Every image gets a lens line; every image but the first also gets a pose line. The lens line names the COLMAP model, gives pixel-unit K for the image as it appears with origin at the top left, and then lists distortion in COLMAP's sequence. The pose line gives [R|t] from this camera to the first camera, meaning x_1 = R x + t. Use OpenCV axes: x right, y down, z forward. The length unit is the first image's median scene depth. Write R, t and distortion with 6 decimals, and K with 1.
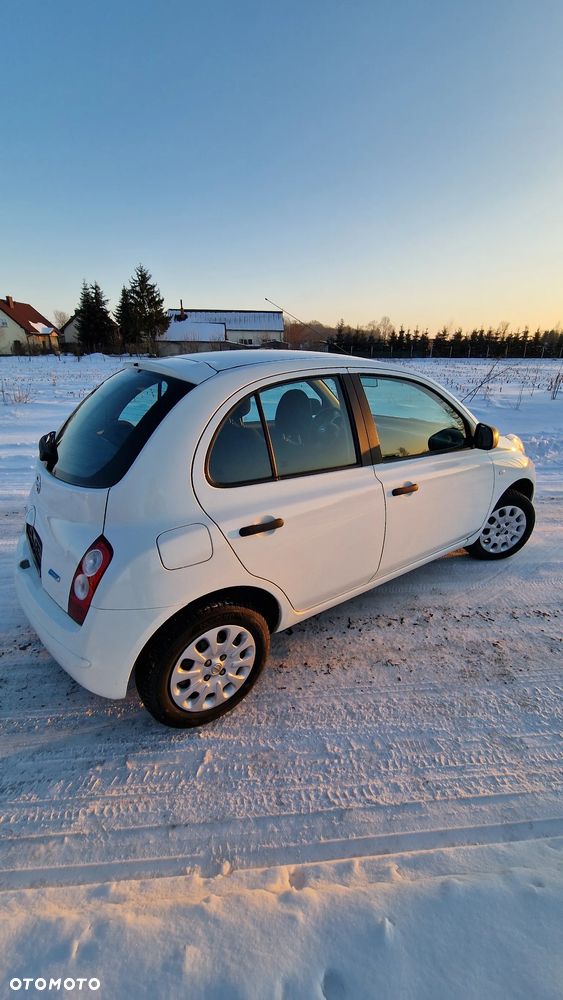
lens RADIAL K [[409.1, 0, 289.0], [0, 409.1, 494.9], [0, 0, 1]] dist [0.002357, -0.003915]
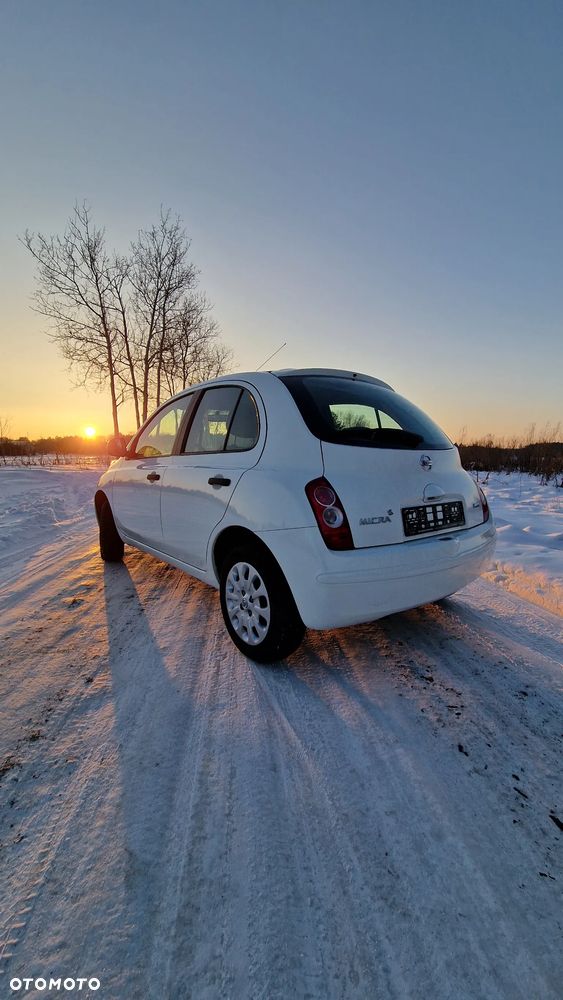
lens RADIAL K [[409.1, 0, 289.0], [0, 409.1, 494.9], [0, 0, 1]] dist [0.002357, -0.003915]
pose [[-0.034377, -0.101466, 0.994245, -1.872458], [0.330020, 0.937876, 0.107124, -0.207387], [-0.943348, 0.331803, 0.001244, 1.504183]]
